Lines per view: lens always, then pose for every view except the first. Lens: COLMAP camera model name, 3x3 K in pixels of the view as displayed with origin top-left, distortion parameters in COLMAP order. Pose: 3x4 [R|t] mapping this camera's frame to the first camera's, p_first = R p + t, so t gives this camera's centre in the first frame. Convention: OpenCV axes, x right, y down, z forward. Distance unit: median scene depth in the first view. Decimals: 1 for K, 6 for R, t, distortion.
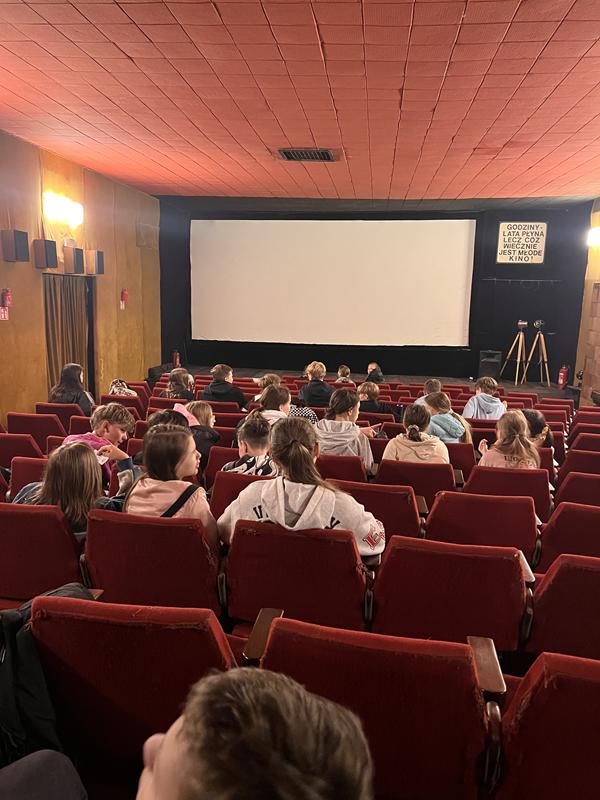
lens RADIAL K [[598.1, 0, 296.7], [0, 598.1, 406.0], [0, 0, 1]] dist [0.028957, -0.030210]
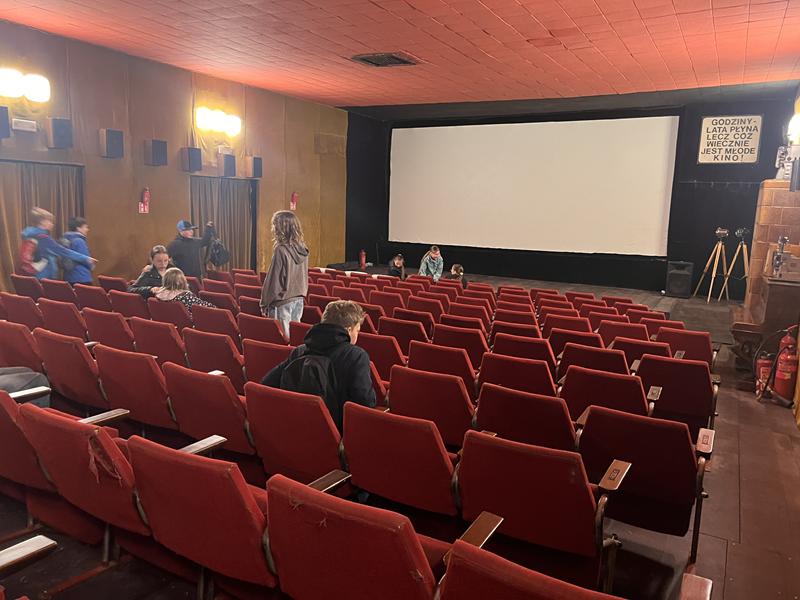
lens RADIAL K [[598.1, 0, 402.3], [0, 598.1, 300.1], [0, 0, 1]] dist [0.028957, -0.030210]
pose [[0.934493, 0.062789, -0.350400, 0.251718], [-0.072234, 0.997290, -0.013936, 0.006801], [0.348575, 0.038334, 0.936497, 0.026115]]
